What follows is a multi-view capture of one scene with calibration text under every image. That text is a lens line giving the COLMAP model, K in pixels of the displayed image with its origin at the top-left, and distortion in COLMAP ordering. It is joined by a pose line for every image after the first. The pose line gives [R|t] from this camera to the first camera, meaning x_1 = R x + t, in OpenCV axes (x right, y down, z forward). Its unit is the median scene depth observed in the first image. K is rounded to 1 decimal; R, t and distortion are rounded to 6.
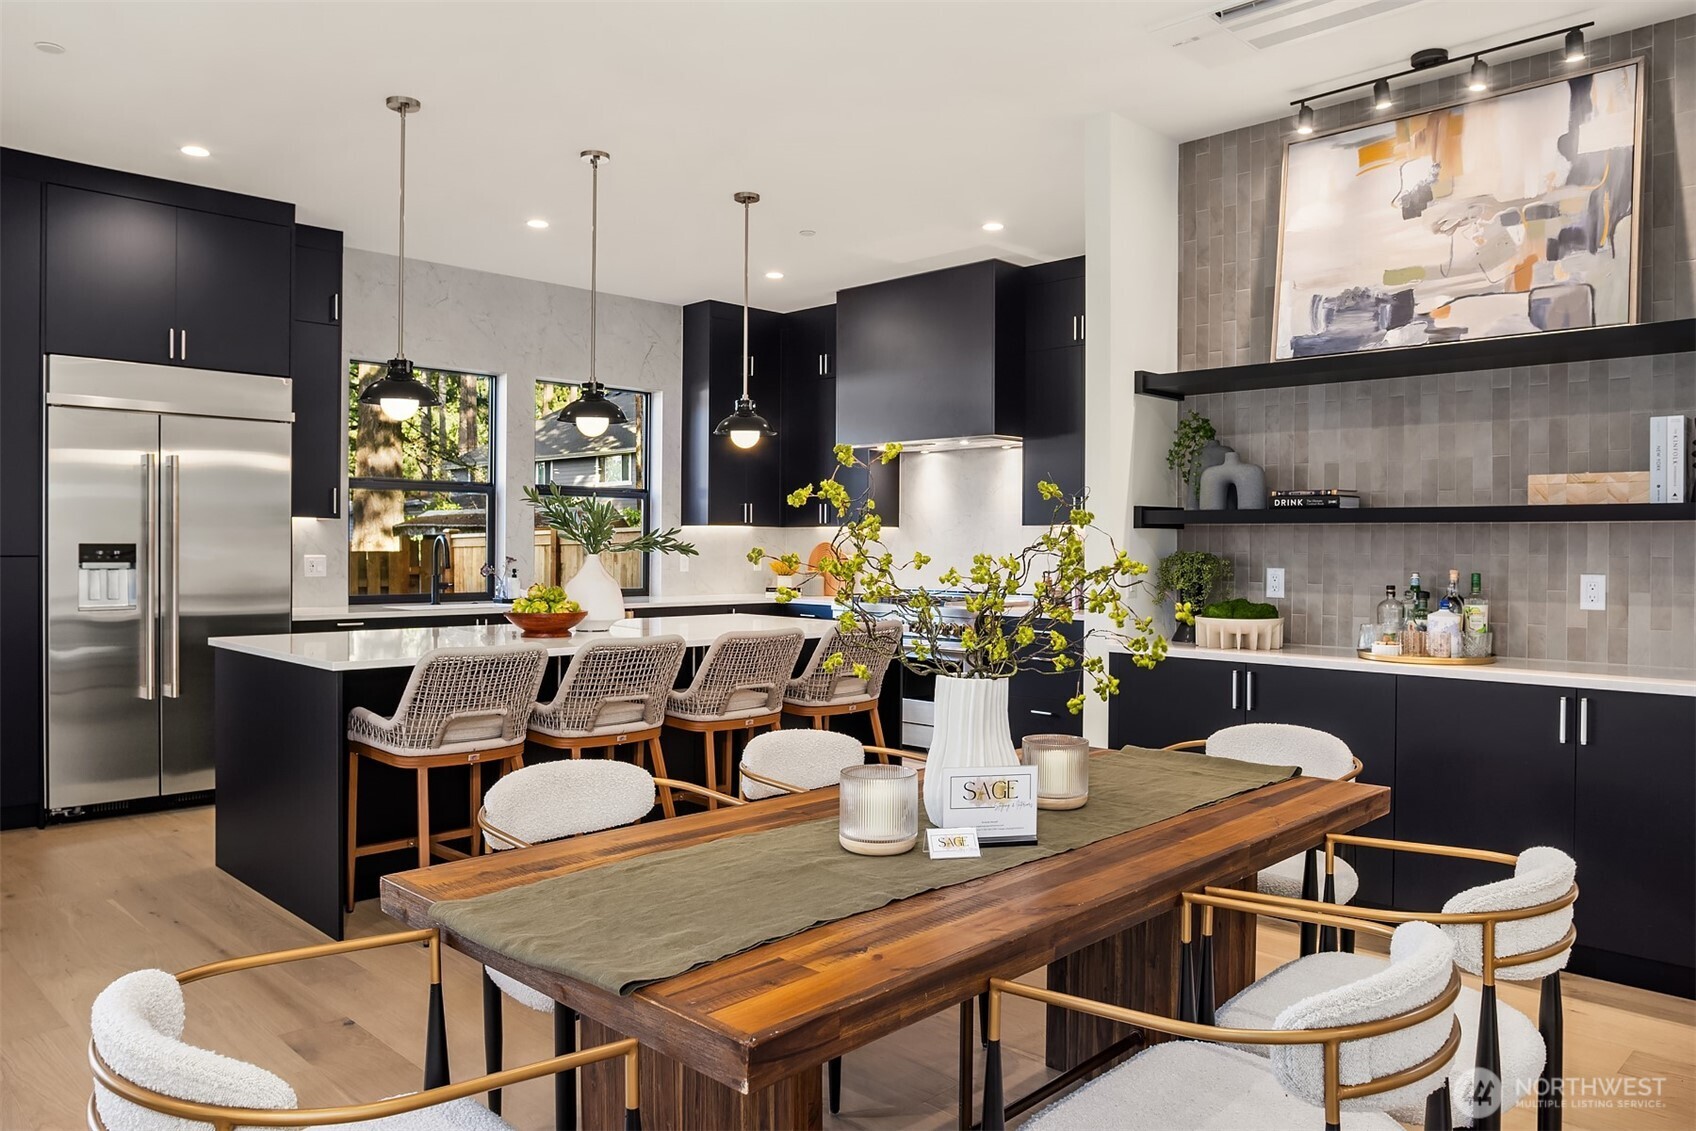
lens RADIAL K [[1183.1, 0, 866.9], [0, 1183.1, 555.9], [0, 0, 1]] dist [-0.057454, 0.029922]
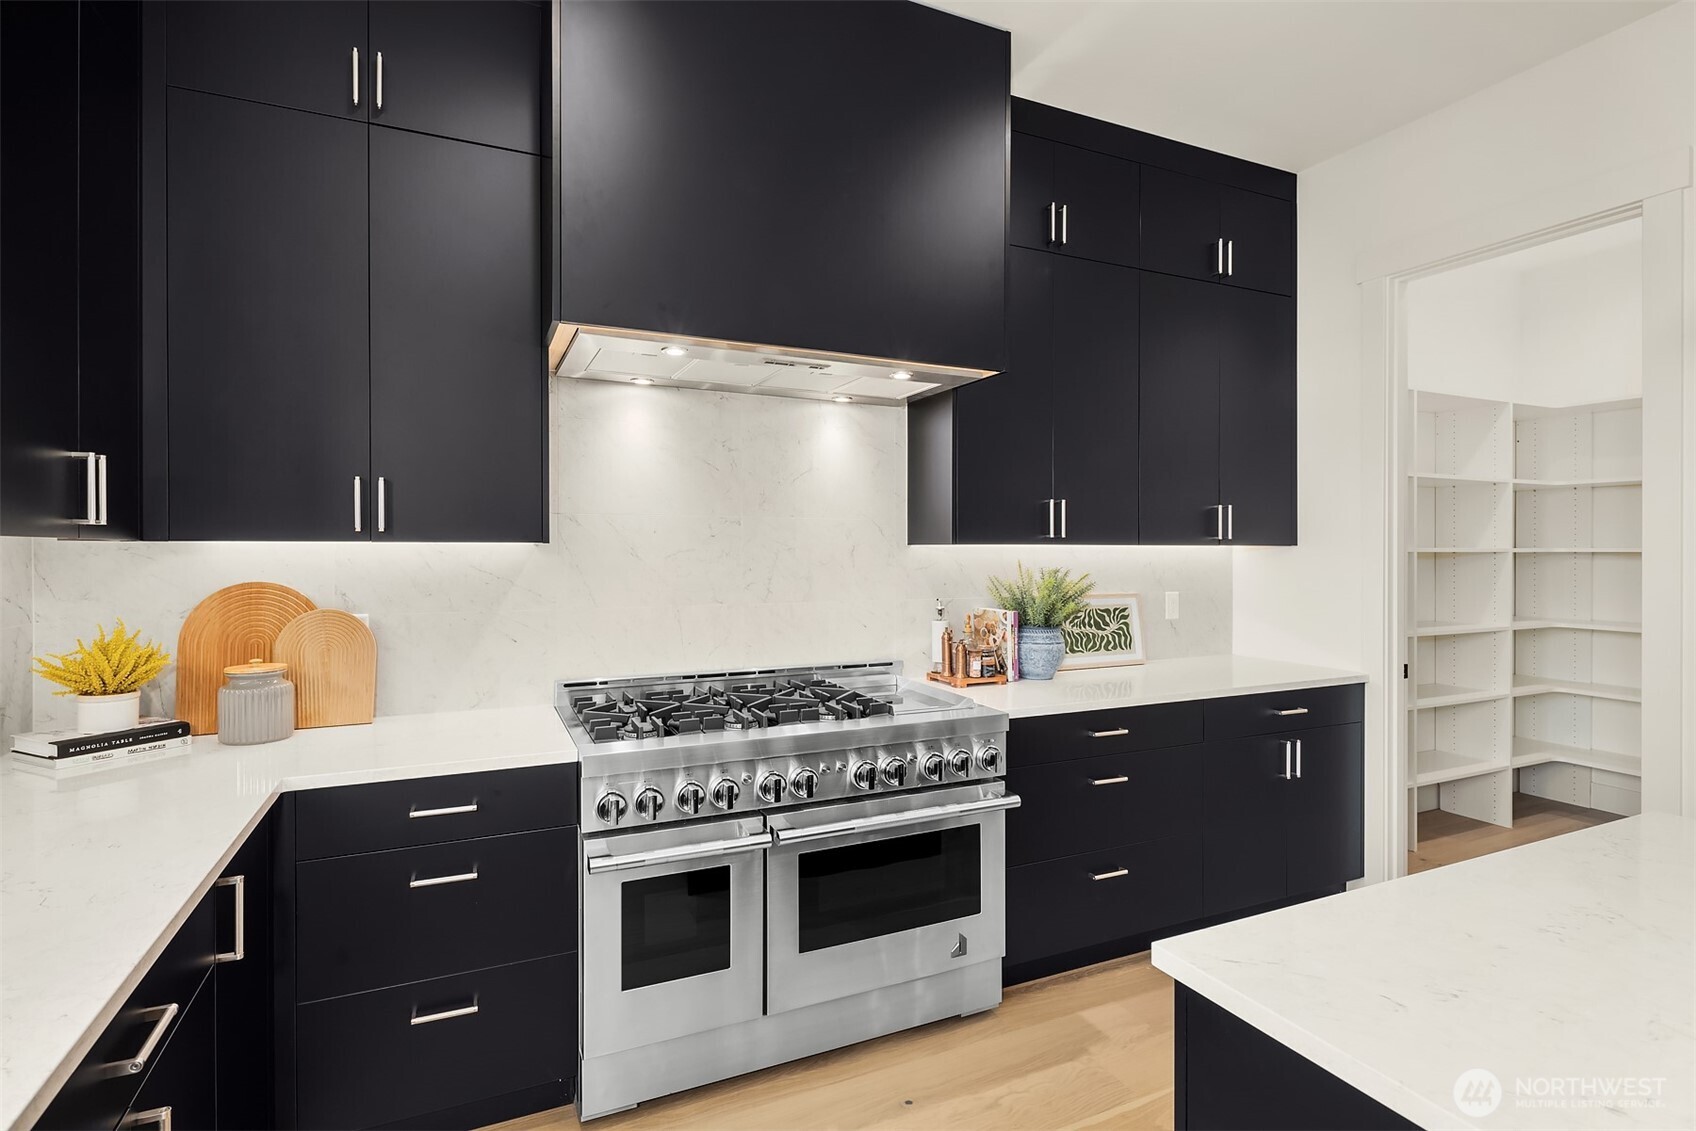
lens RADIAL K [[825.7, 0, 854.3], [0, 825.7, 550.0], [0, 0, 1]] dist [0.000969, -0.002566]
pose [[0.349982, -0.001289, 0.936756, -0.362060], [0.012270, 0.999920, -0.003208, -0.032134], [-0.936676, 0.012617, 0.349969, 1.304956]]
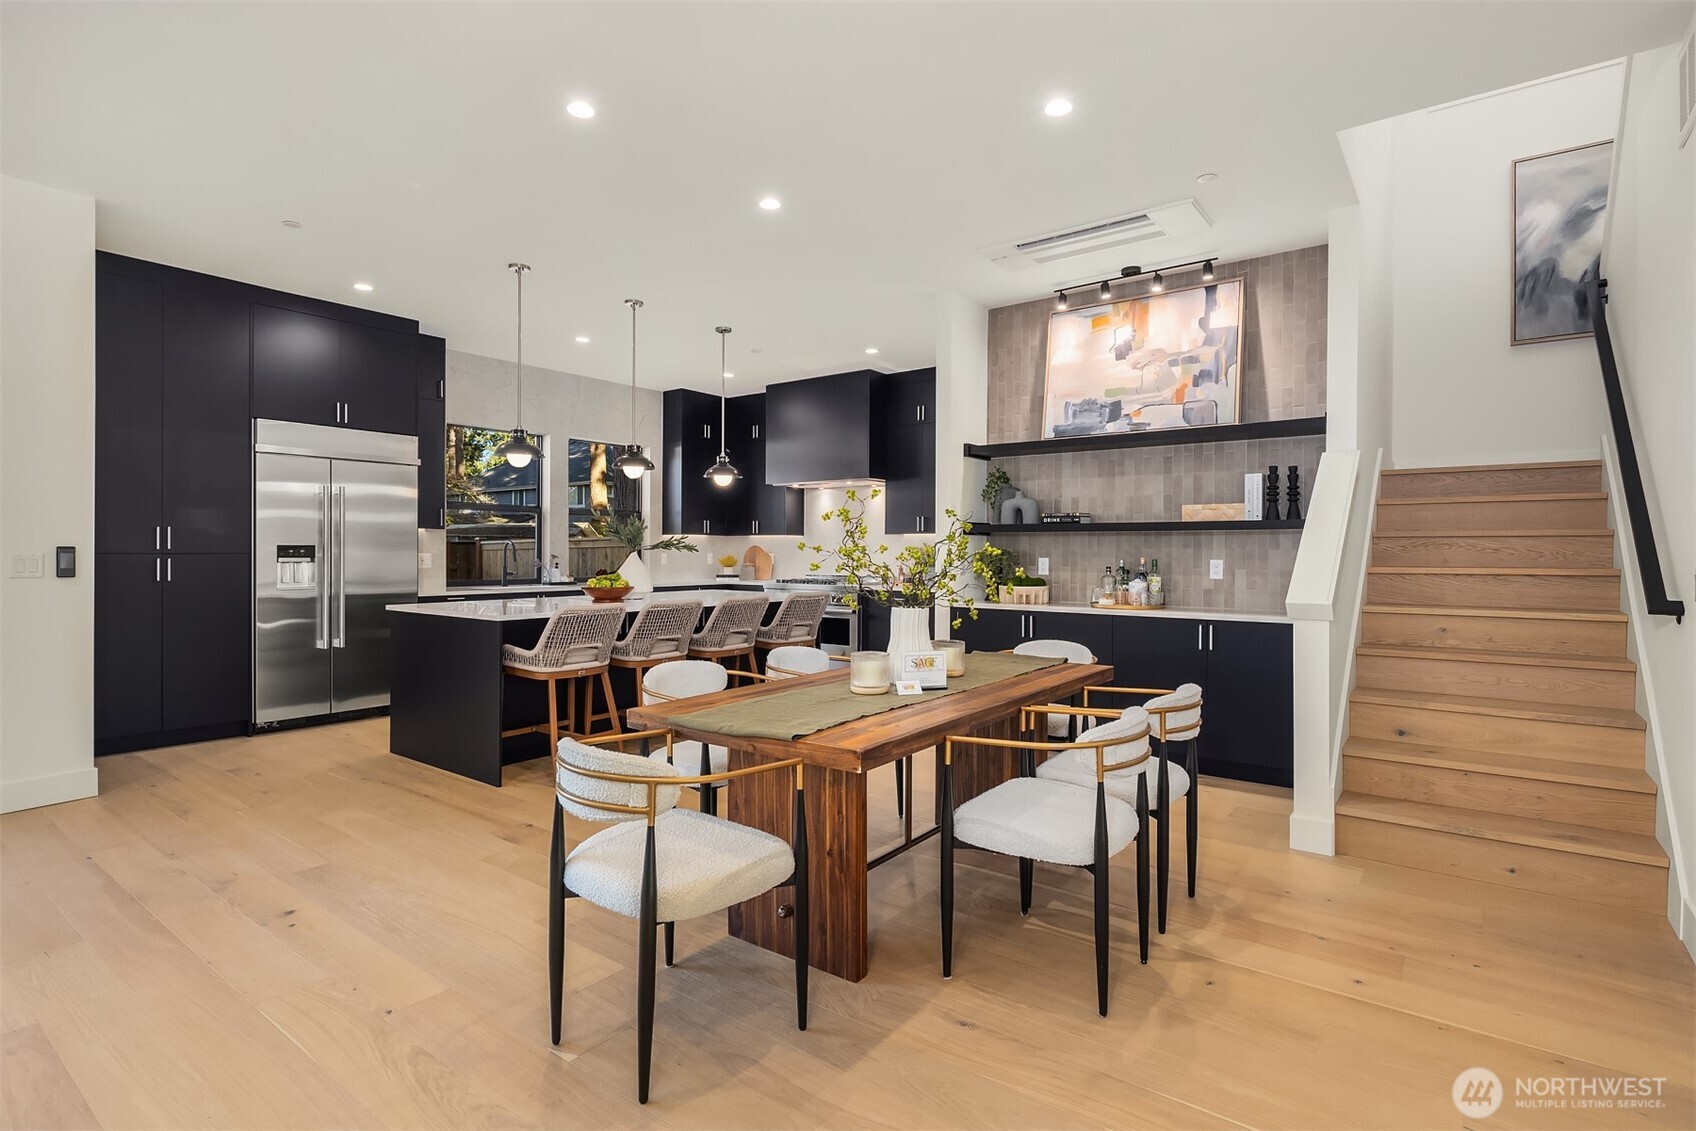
lens RADIAL K [[825.7, 0, 855.9], [0, 825.7, 559.9], [0, 0, 1]] dist [0.000969, -0.002566]
pose [[0.990894, -0.003859, 0.134585, -0.088555], [0.003551, 0.999990, 0.002532, 0.008799], [-0.134594, -0.002031, 0.990899, -0.166892]]
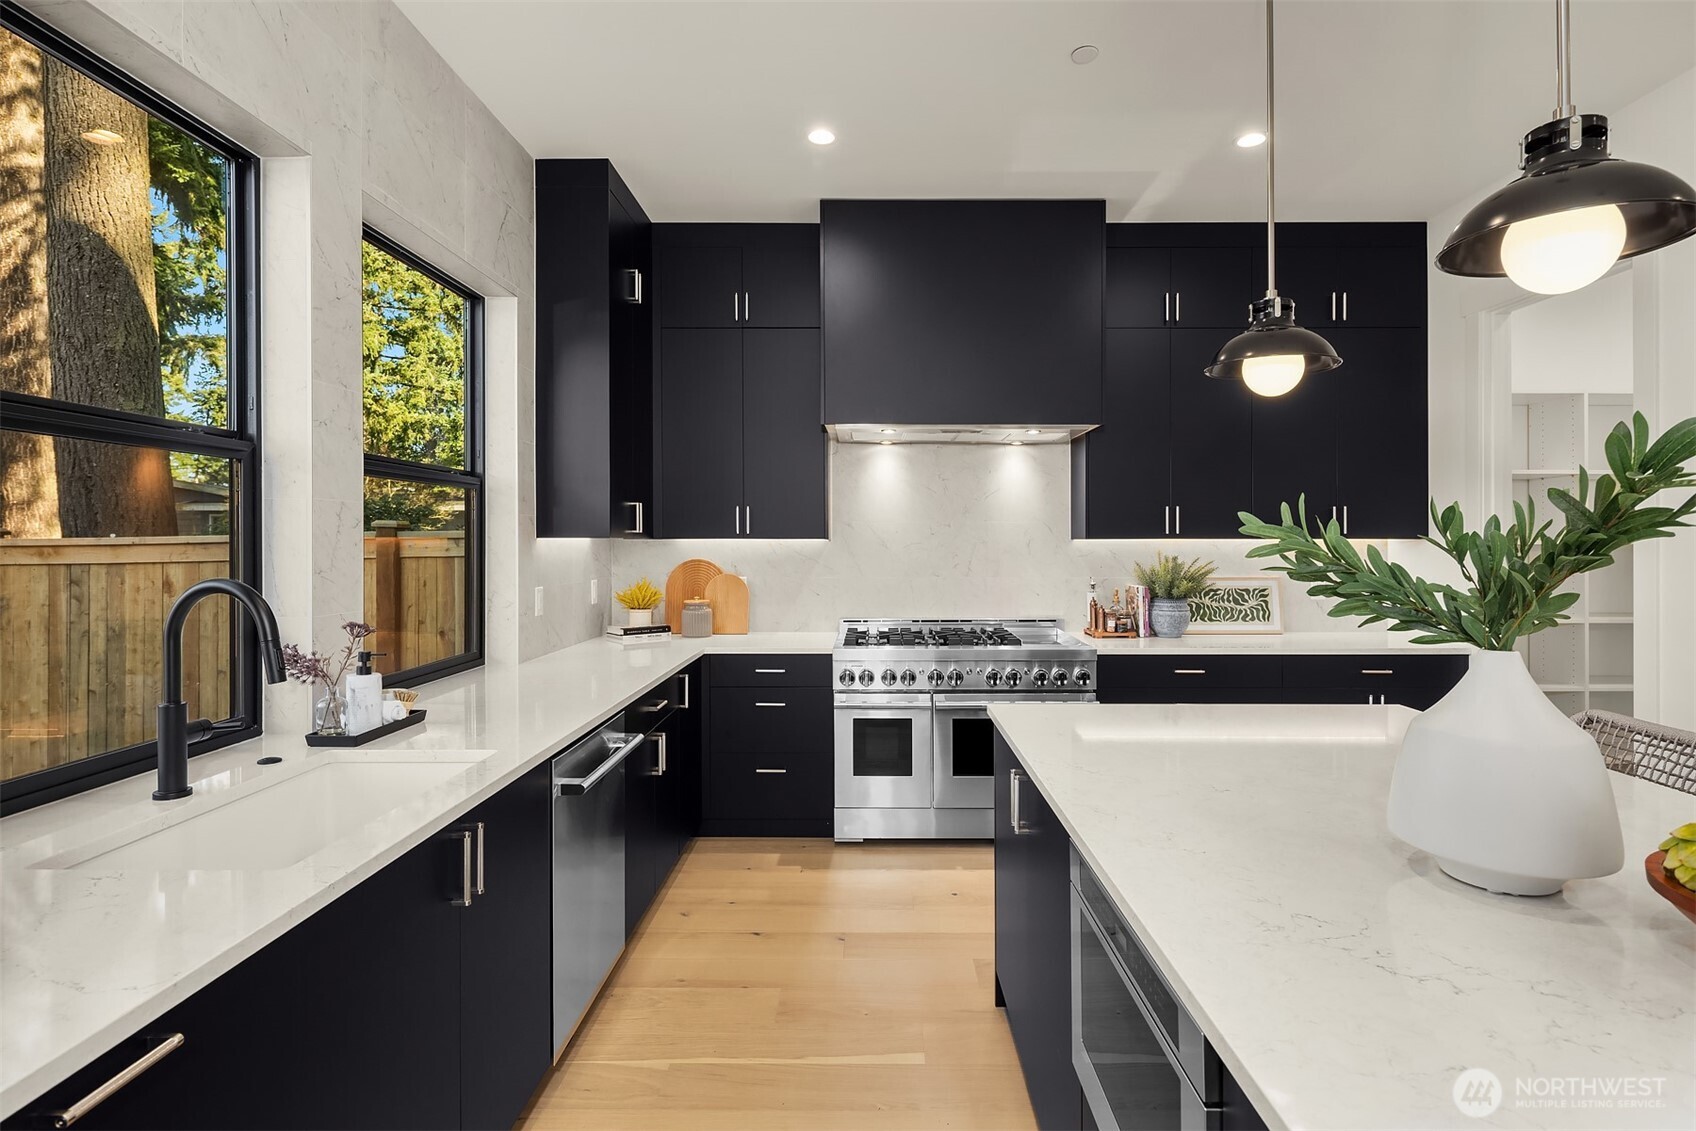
lens RADIAL K [[825.7, 0, 872.0], [0, 825.7, 541.5], [0, 0, 1]] dist [0.000969, -0.002566]
pose [[0.712978, -0.000025, 0.701186, -0.544246], [0.010640, 0.999885, -0.010783, -0.027983], [-0.701106, 0.015149, 0.712896, 1.001870]]
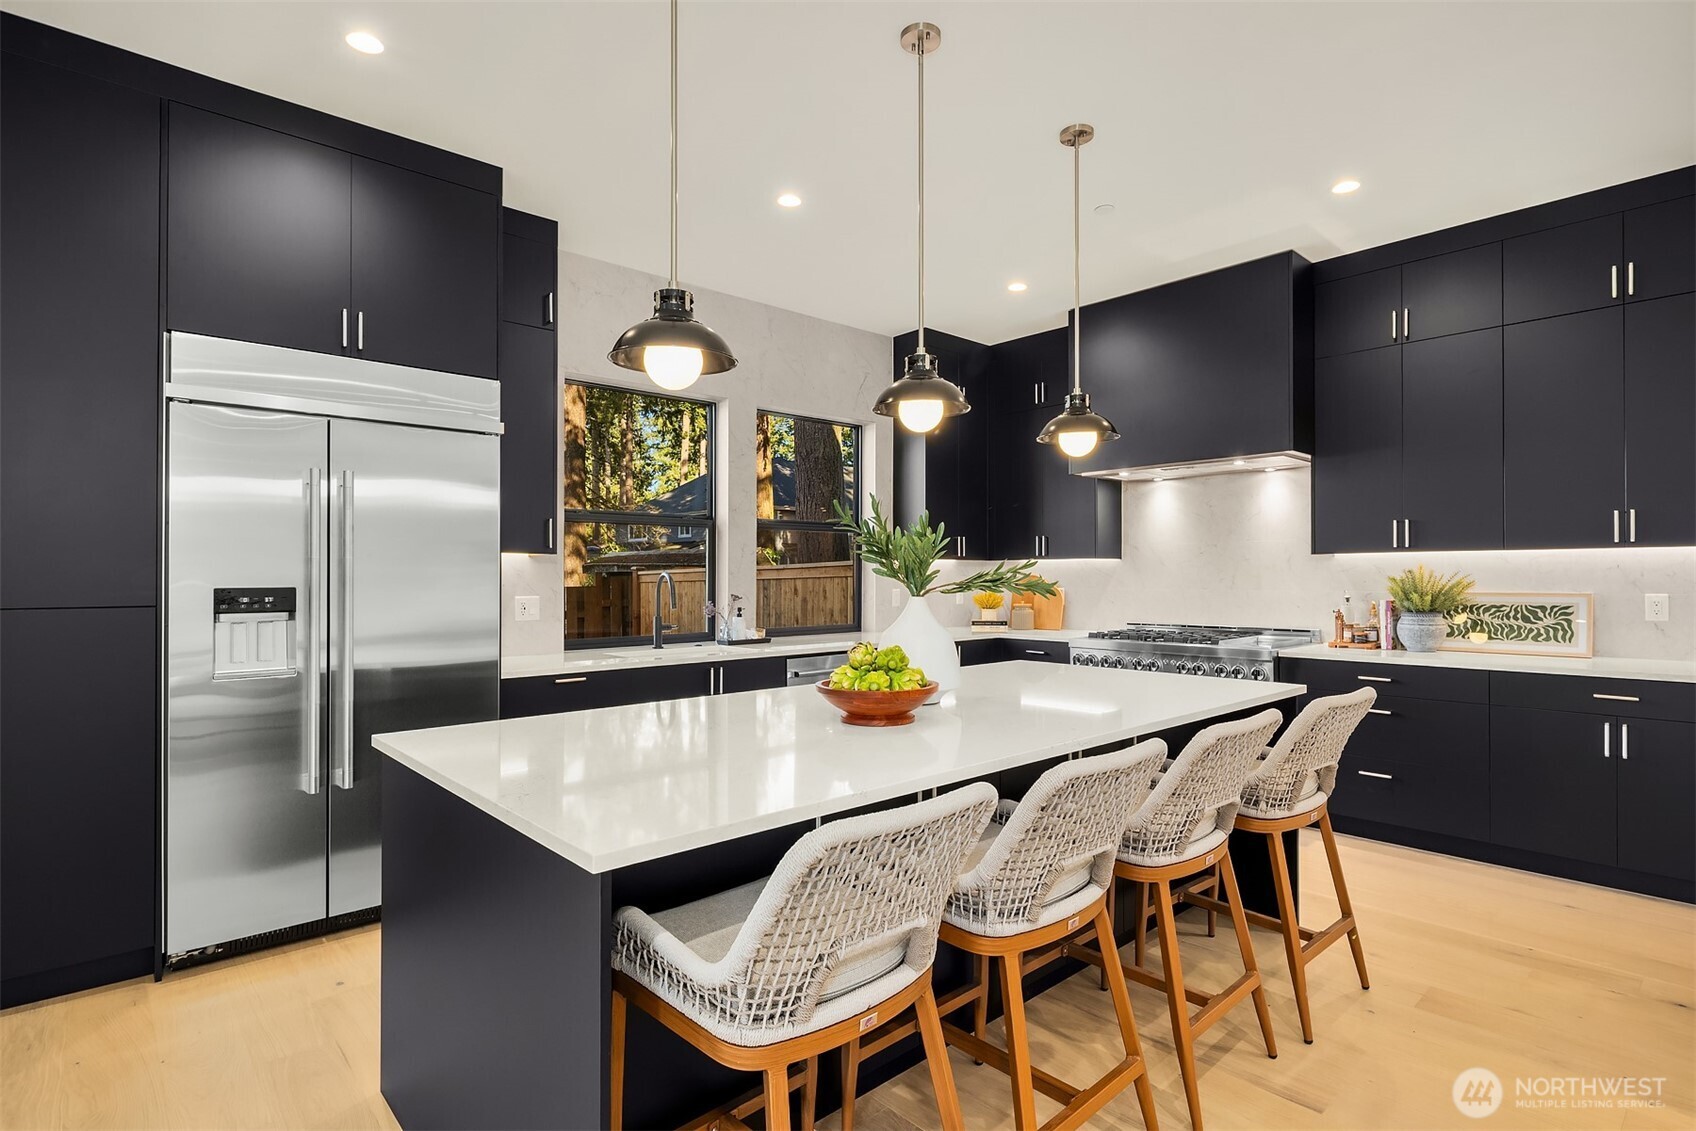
lens RADIAL K [[825.7, 0, 857.0], [0, 825.7, 565.9], [0, 0, 1]] dist [0.000969, -0.002566]
pose [[0.998774, -0.010852, -0.048297, -0.261231], [0.009805, 0.999713, -0.021870, -0.010122], [0.048520, 0.021370, 0.998594, 0.528110]]
